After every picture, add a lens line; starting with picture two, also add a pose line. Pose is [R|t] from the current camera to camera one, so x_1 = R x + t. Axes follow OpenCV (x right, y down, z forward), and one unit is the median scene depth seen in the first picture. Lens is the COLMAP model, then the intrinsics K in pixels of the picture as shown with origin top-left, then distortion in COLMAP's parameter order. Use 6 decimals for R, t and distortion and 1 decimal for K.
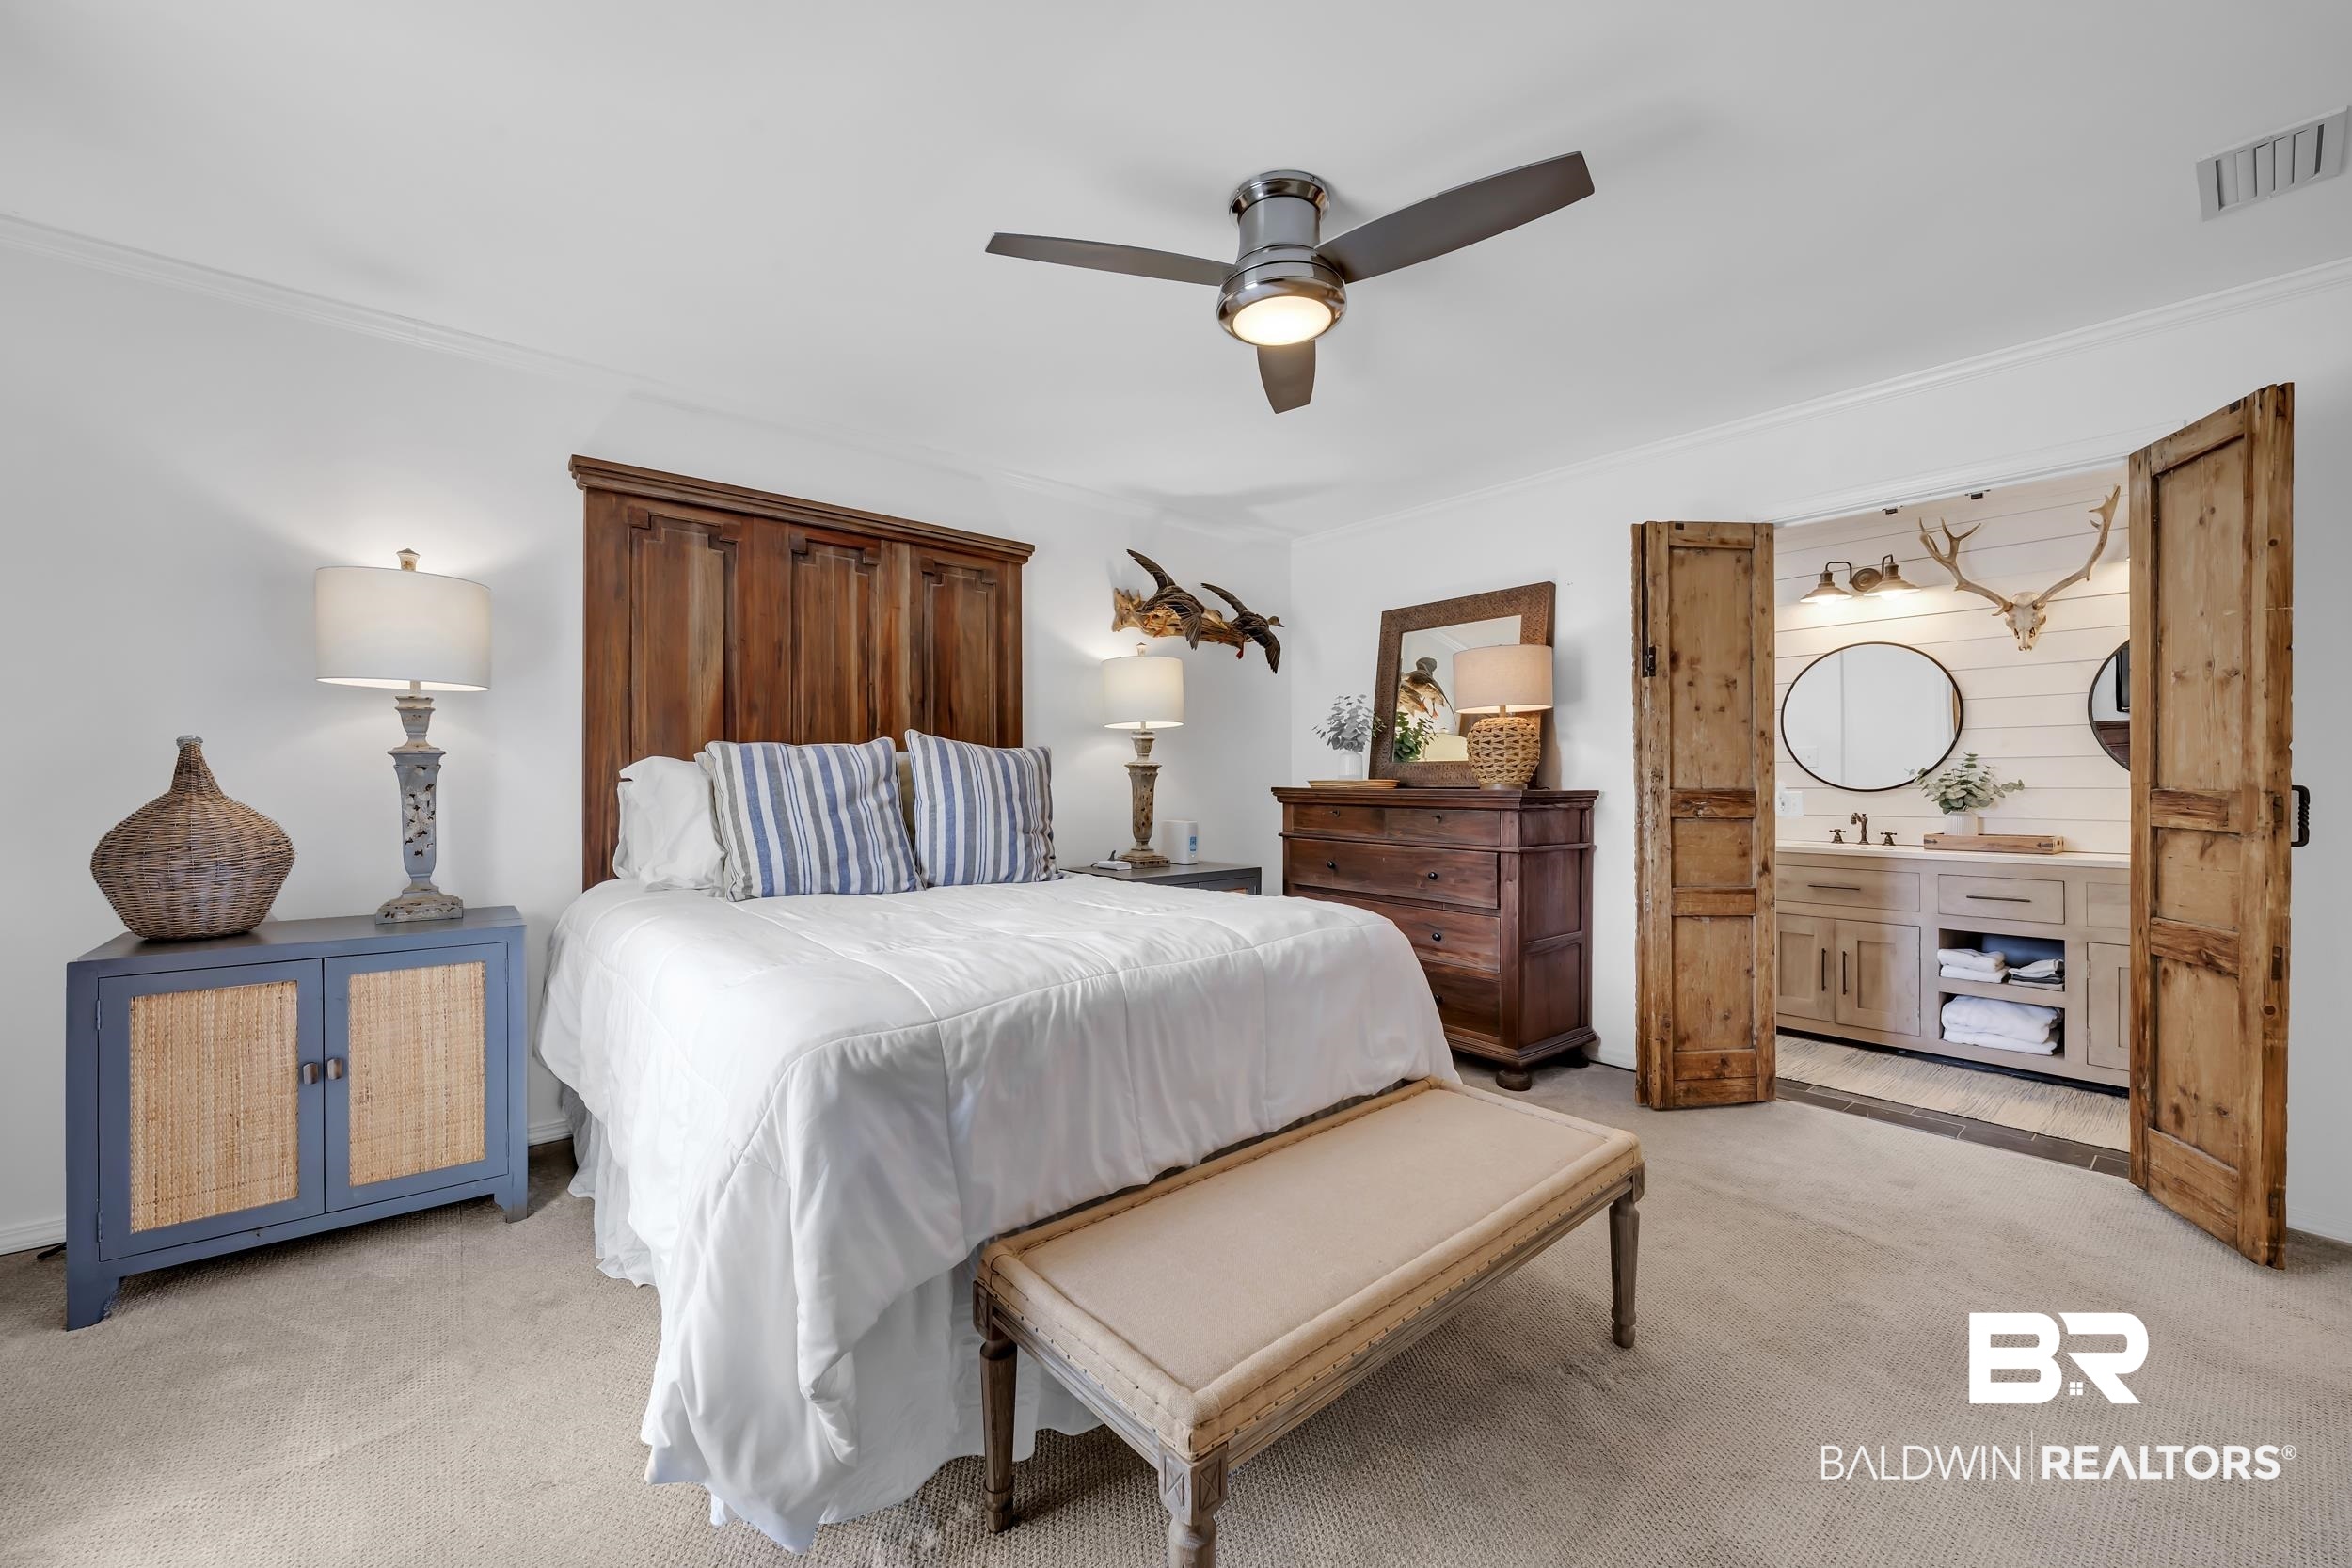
lens RADIAL K [[899.4, 0, 1170.3], [0, 899.4, 799.6], [0, 0, 1]] dist [-0.001345, -0.000061]
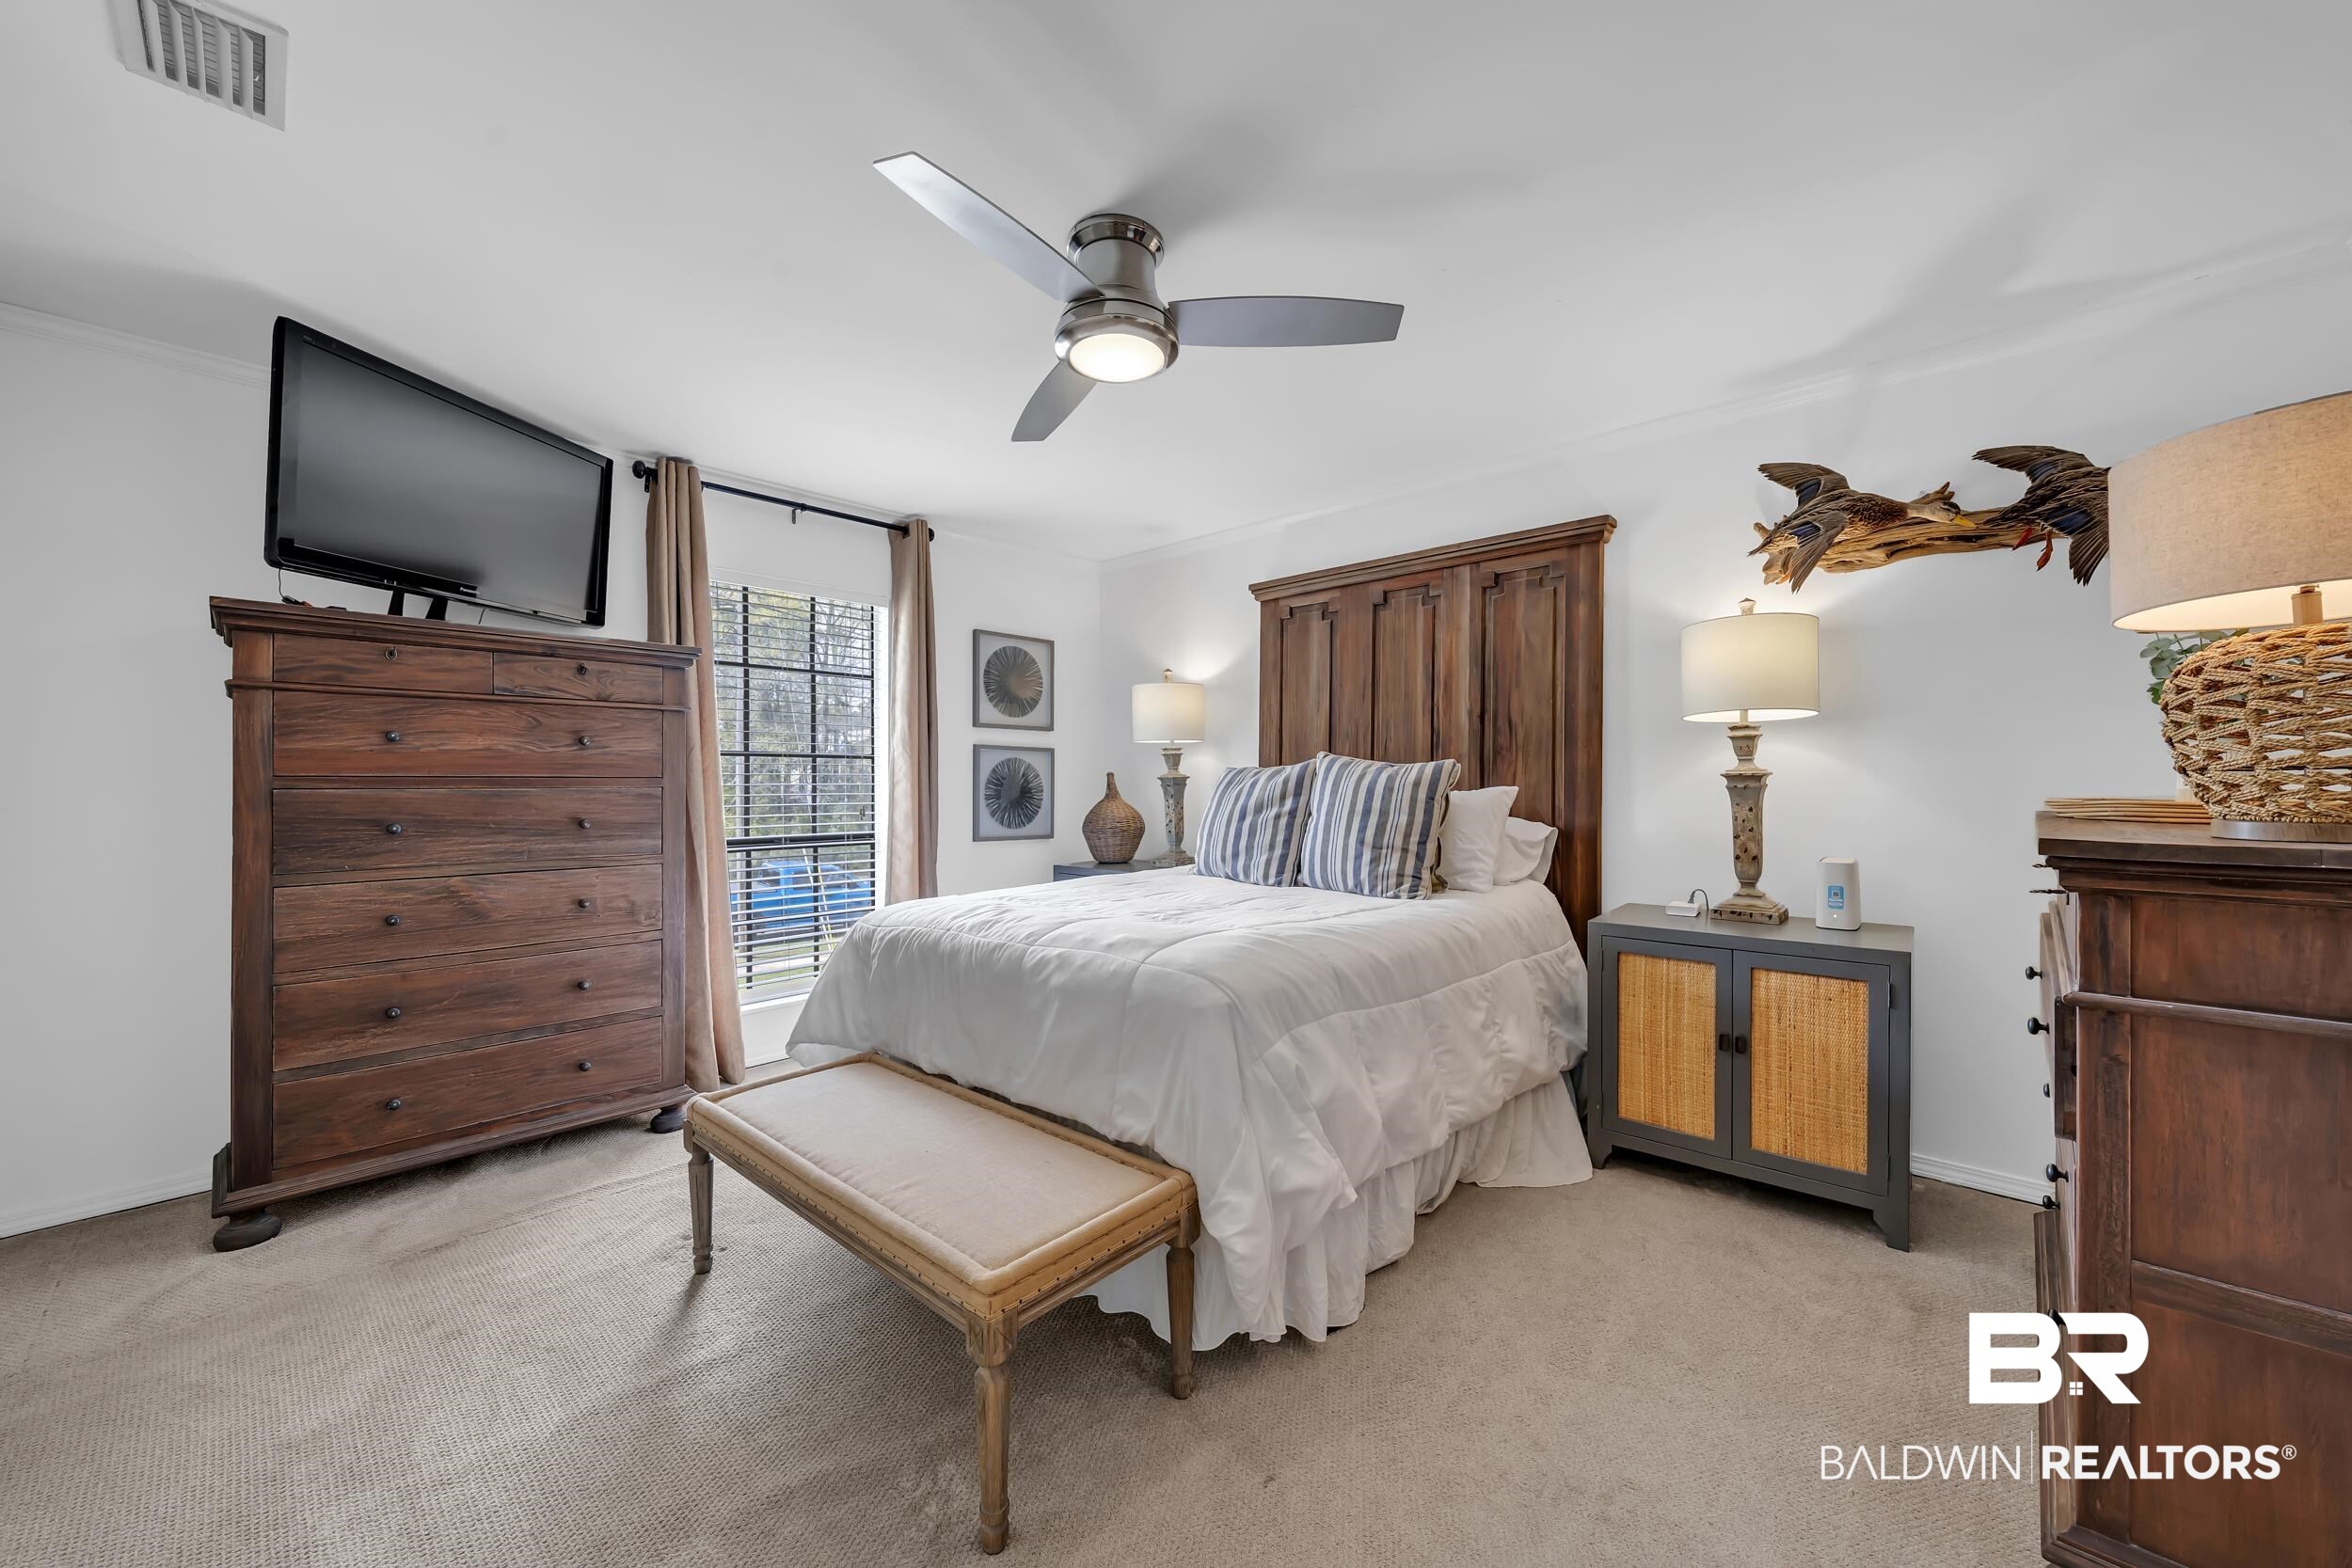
lens RADIAL K [[879.0, 0, 1185.6], [0, 879.0, 780.5], [0, 0, 1]] dist [-0.001428, -0.000034]
pose [[0.137580, -0.014789, -0.990380, 0.778139], [-0.029567, 0.999382, -0.019031, -0.011407], [0.990049, 0.031901, 0.137058, 0.658614]]
